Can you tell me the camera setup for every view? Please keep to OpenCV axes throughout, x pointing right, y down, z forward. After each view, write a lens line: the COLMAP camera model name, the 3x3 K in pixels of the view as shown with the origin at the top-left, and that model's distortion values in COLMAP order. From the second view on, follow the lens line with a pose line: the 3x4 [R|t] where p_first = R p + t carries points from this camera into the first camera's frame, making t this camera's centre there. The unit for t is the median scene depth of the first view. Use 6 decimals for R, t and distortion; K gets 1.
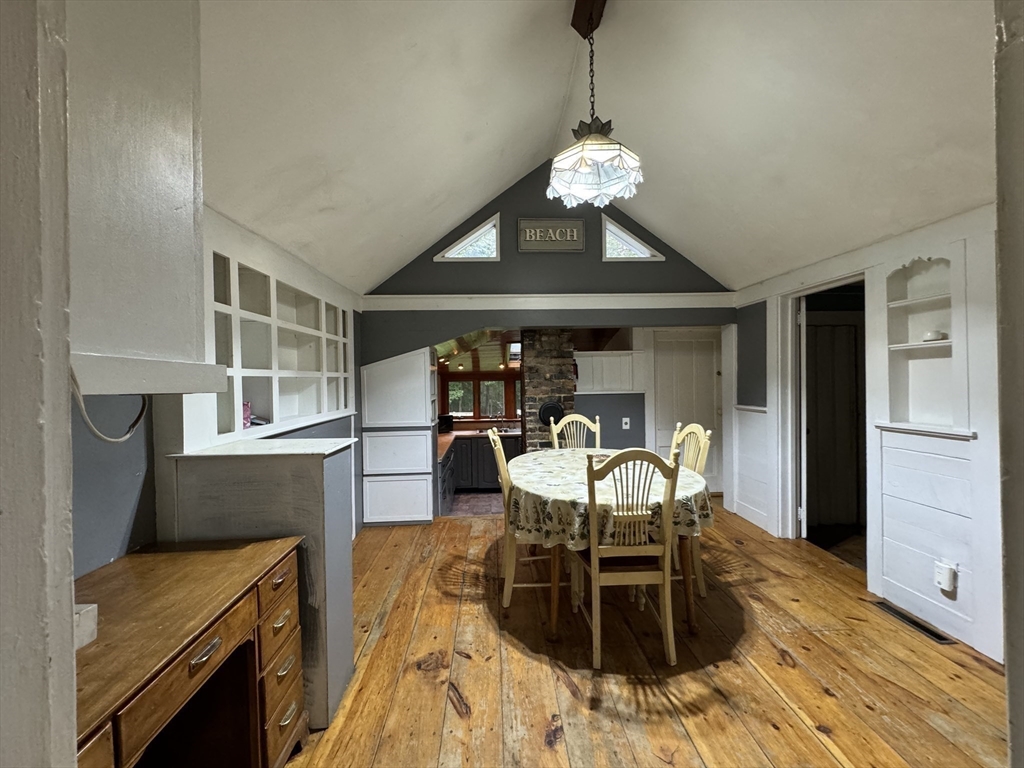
lens RADIAL K [[409.7, 0, 512.7], [0, 409.7, 381.3], [0, 0, 1]] dist [-0.005813, 0.000367]
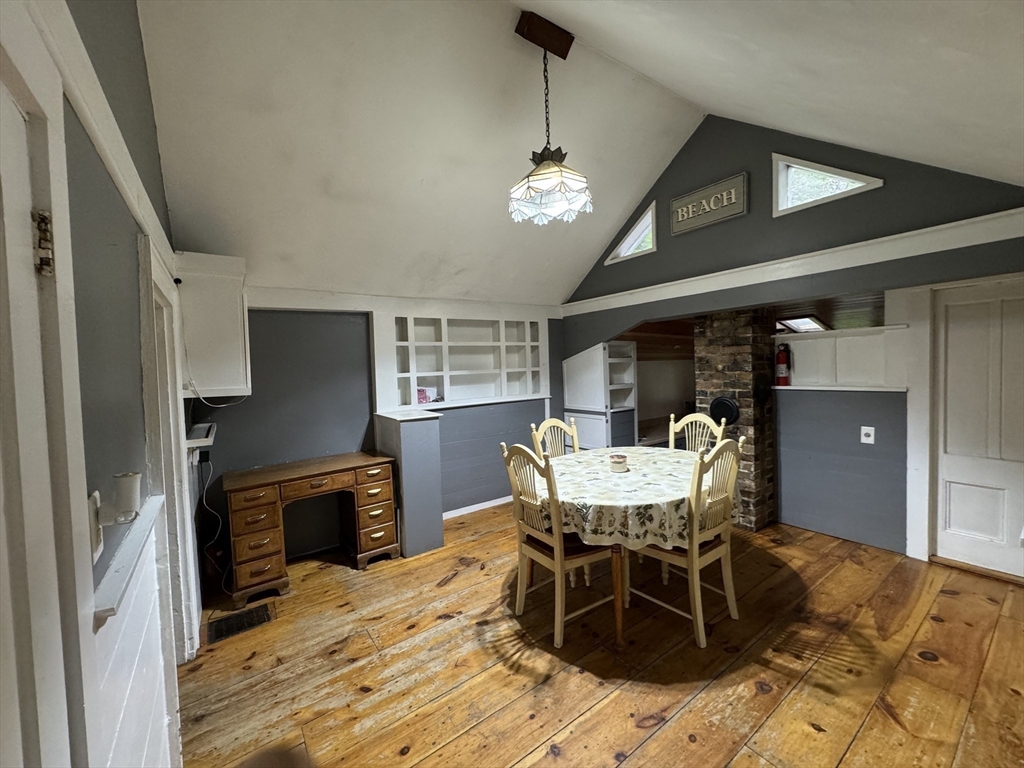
lens RADIAL K [[409.7, 0, 509.8], [0, 409.7, 381.8], [0, 0, 1]] dist [-0.005813, 0.000367]
pose [[0.538736, 0.029346, -0.841963, 0.679638], [0.022233, 0.998550, 0.049030, -0.040897], [0.842181, -0.045134, 0.537302, 0.185605]]
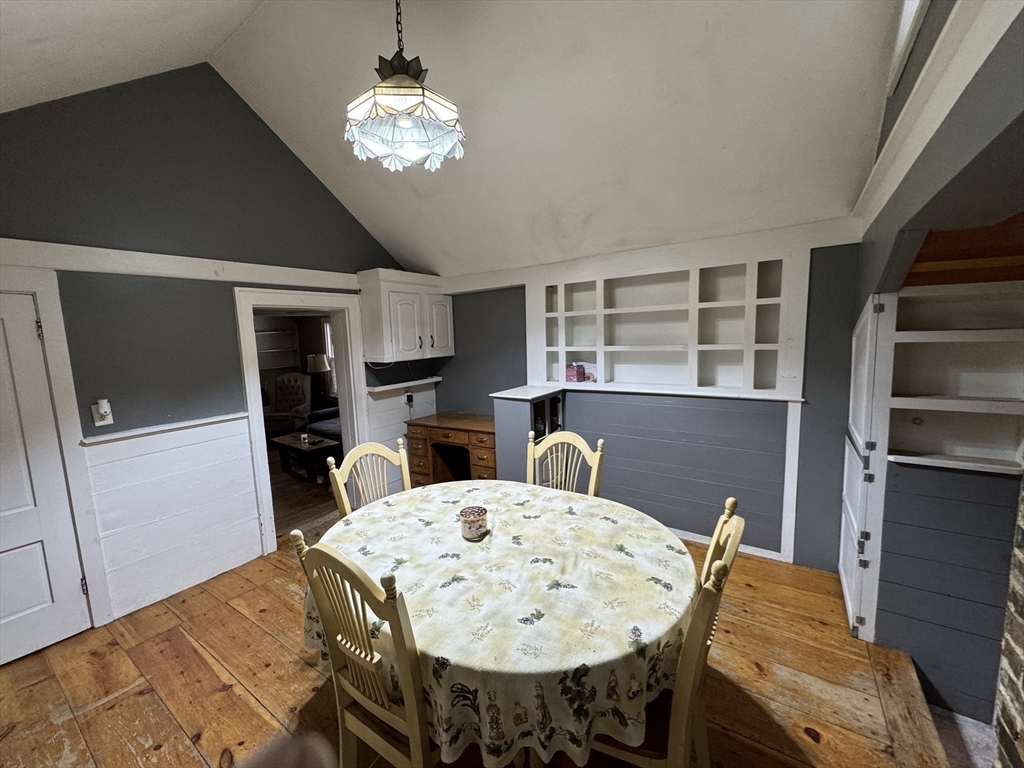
lens RADIAL K [[409.7, 0, 512.2], [0, 409.7, 384.8], [0, 0, 1]] dist [-0.005813, 0.000367]
pose [[-0.598759, 0.137355, -0.789063, 0.483130], [0.039697, 0.989064, 0.142047, -0.071550], [0.799945, 0.053729, -0.597664, 1.054806]]
